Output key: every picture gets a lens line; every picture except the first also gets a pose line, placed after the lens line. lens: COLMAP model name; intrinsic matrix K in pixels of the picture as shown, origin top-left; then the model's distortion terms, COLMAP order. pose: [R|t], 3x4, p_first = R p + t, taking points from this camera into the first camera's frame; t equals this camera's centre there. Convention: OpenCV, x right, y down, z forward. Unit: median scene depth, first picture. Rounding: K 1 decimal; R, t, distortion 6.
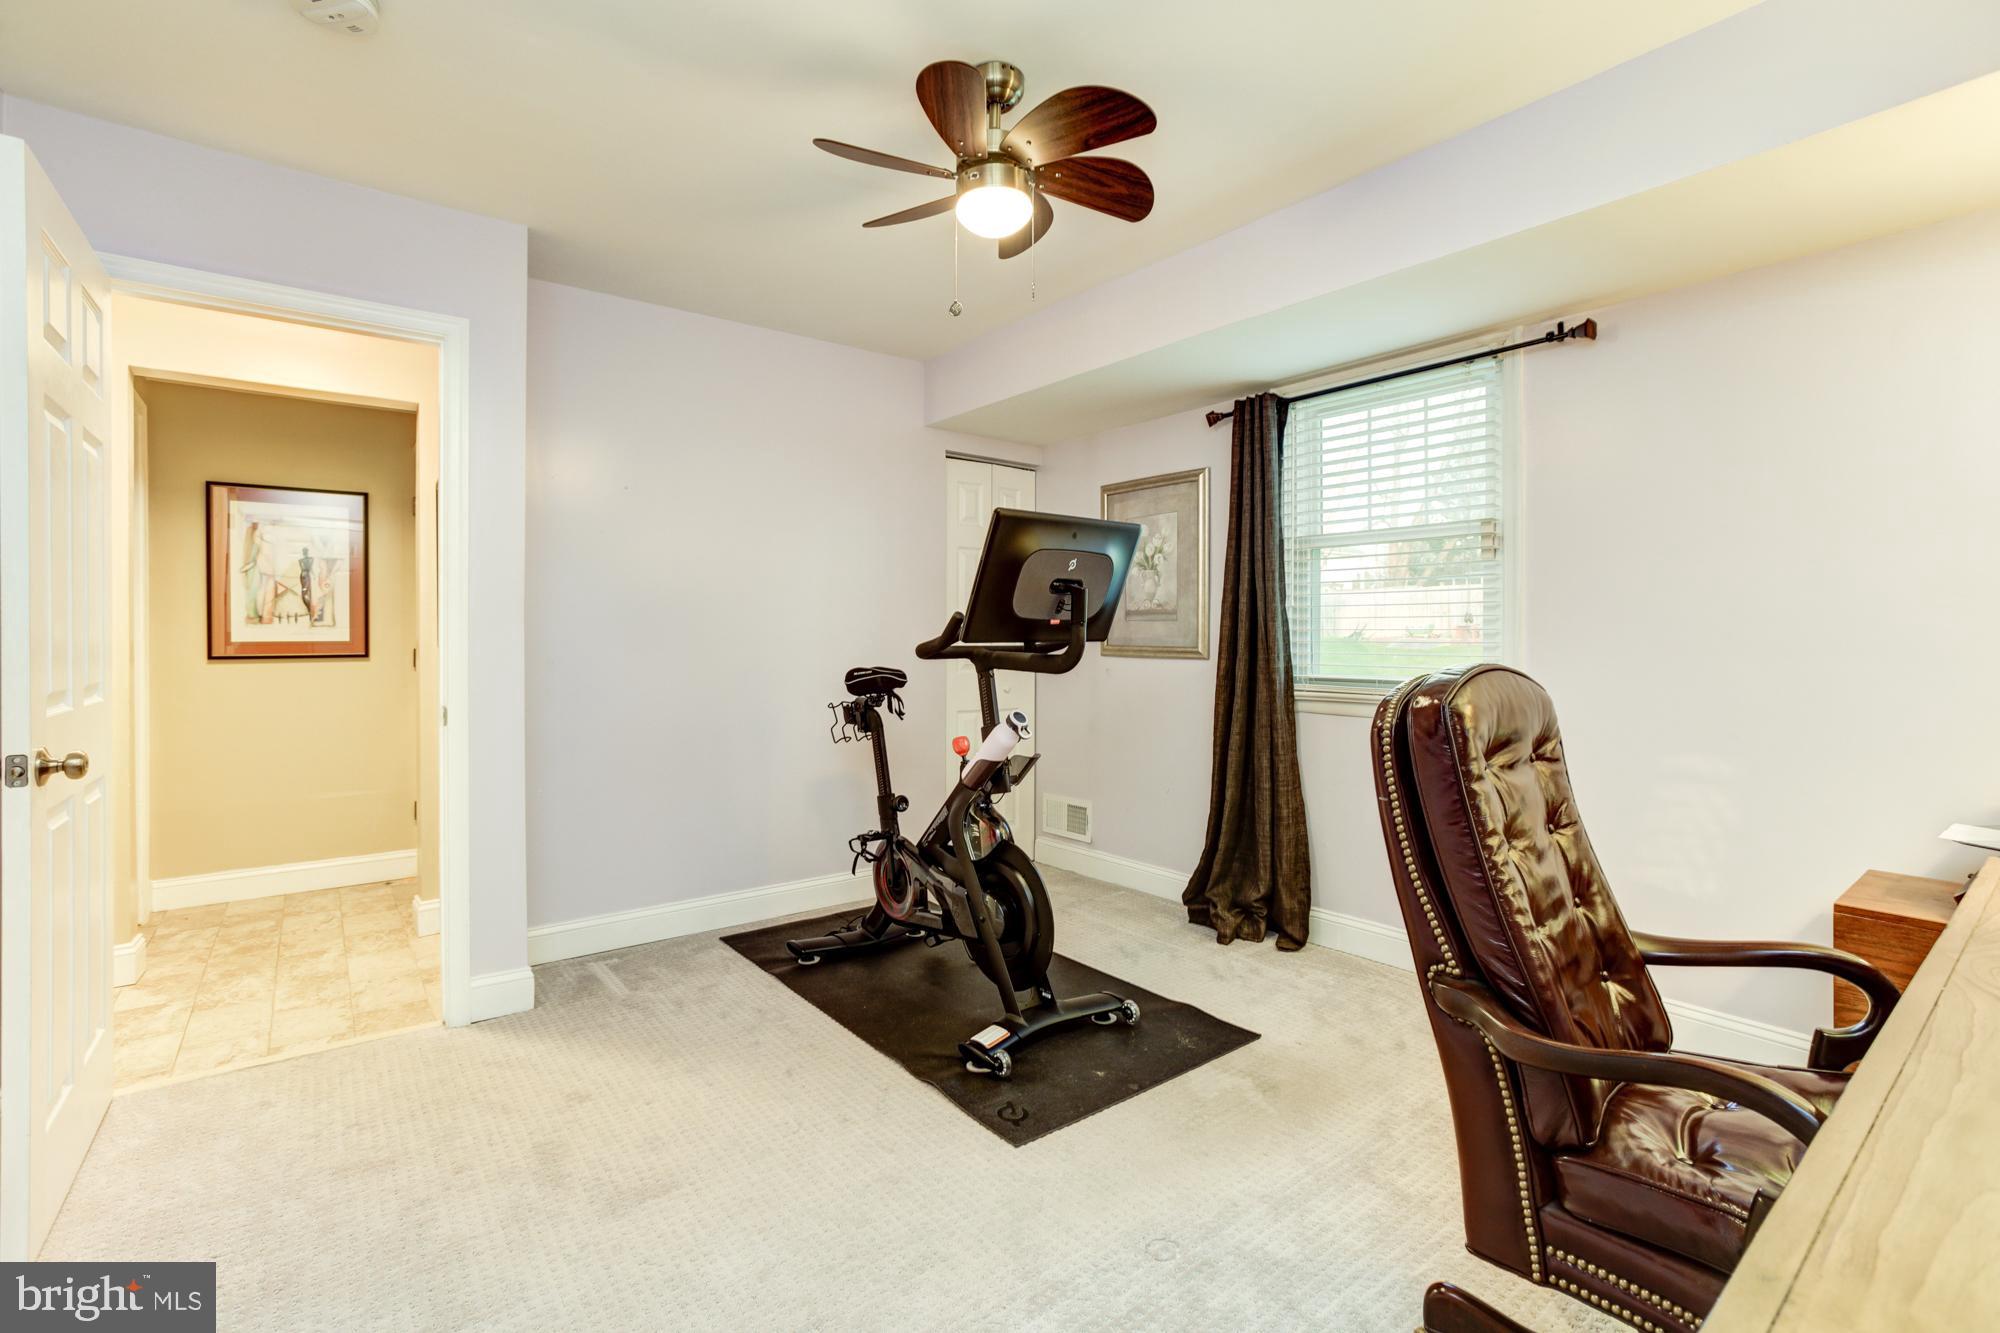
lens RADIAL K [[930.7, 0, 993.3], [0, 930.7, 631.7], [0, 0, 1]] dist [-0.081407, 0.064465]
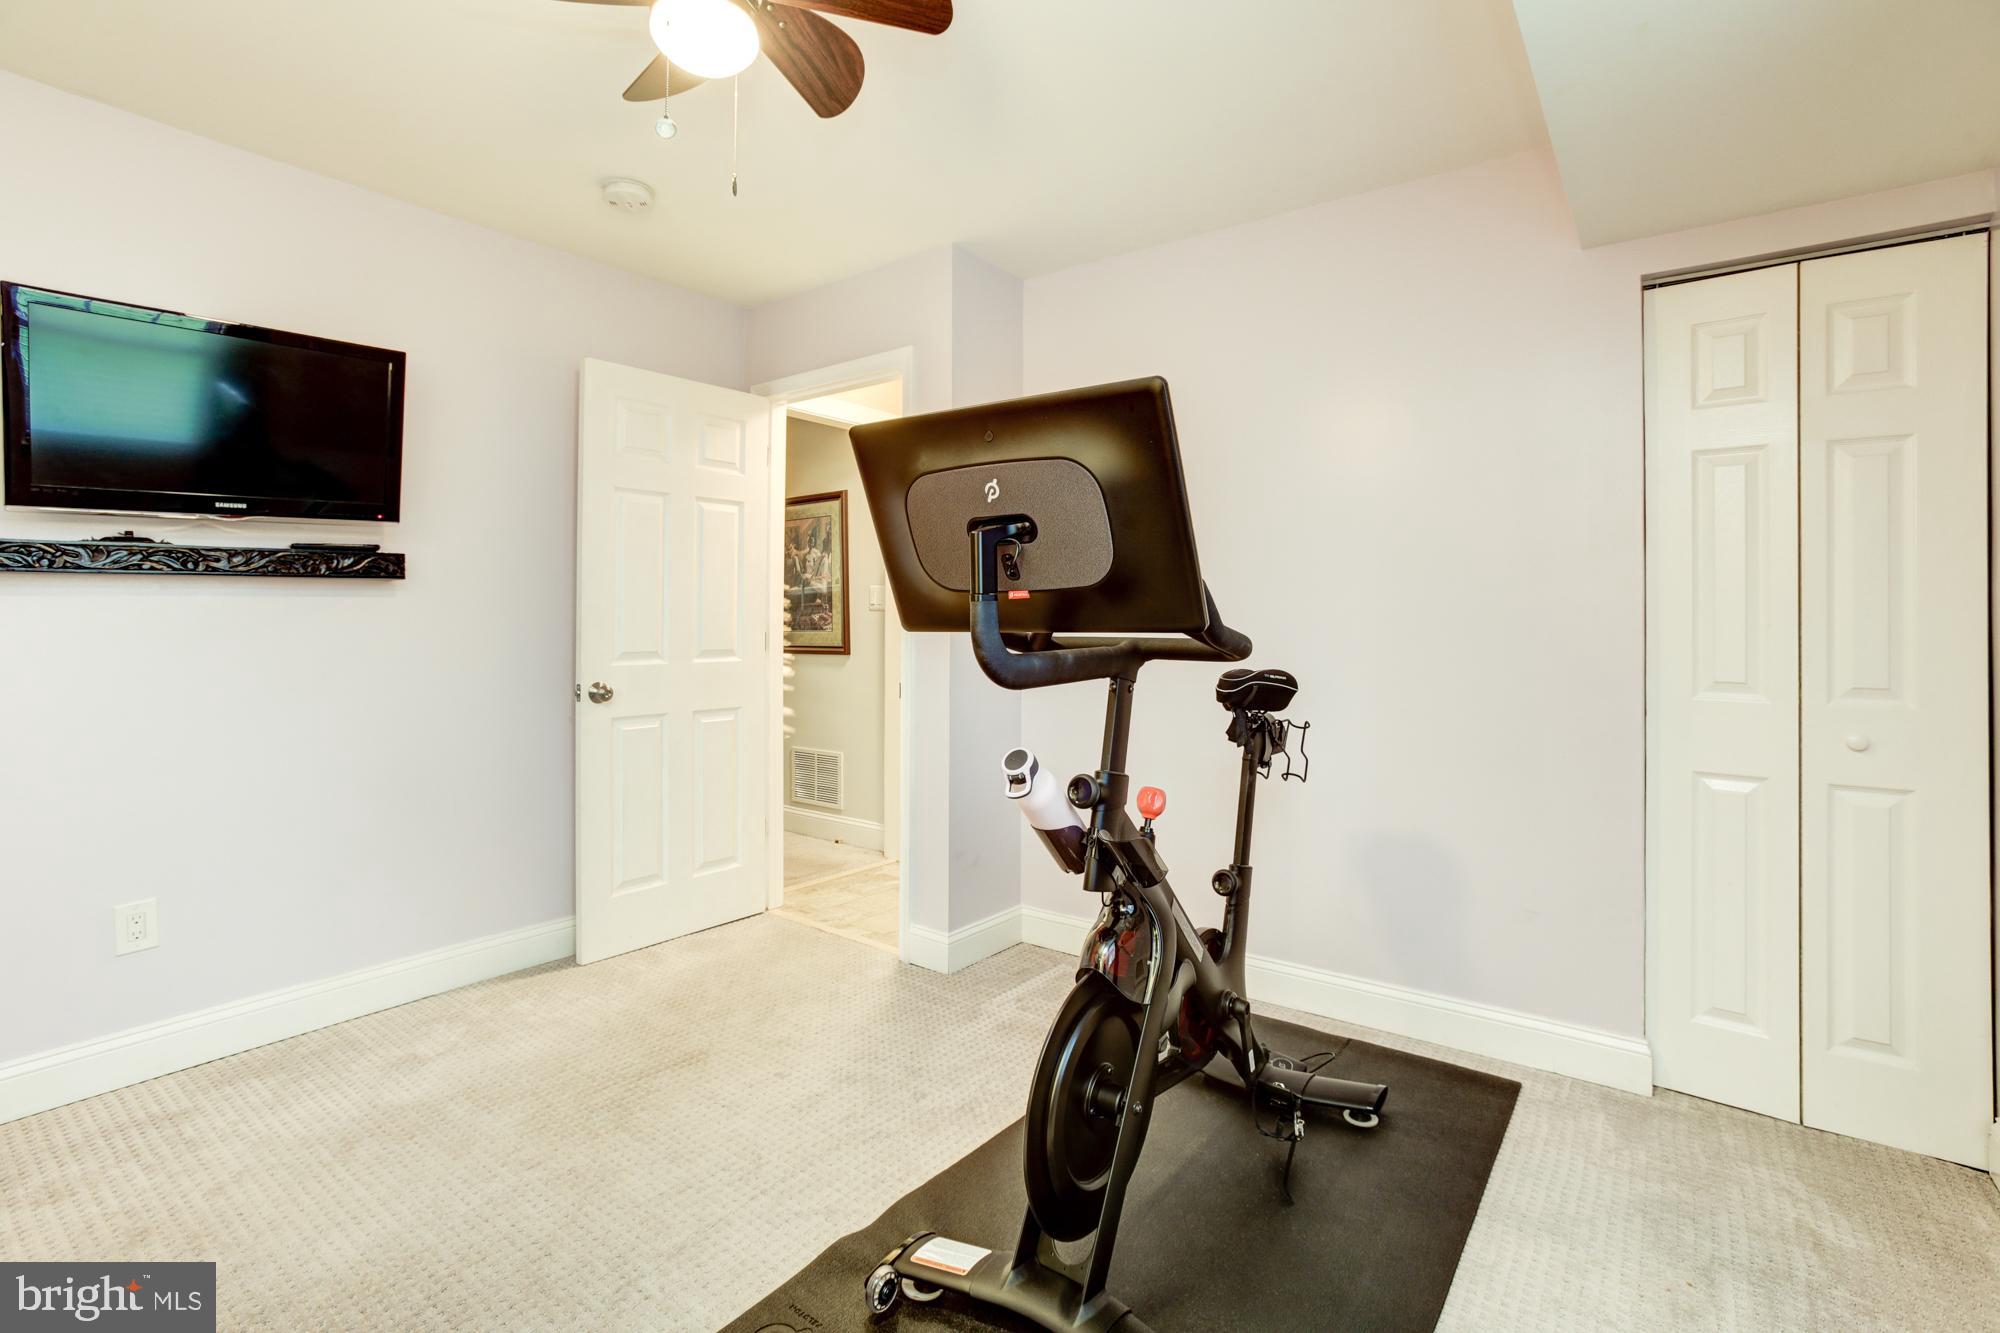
lens RADIAL K [[930.7, 0, 993.3], [0, 930.7, 631.7], [0, 0, 1]] dist [-0.081407, 0.064465]
pose [[0.260302, 0.010892, -0.965466, 0.574209], [-0.000533, 0.999938, 0.011137, 0.003176], [0.965527, -0.002384, 0.260291, 0.822029]]
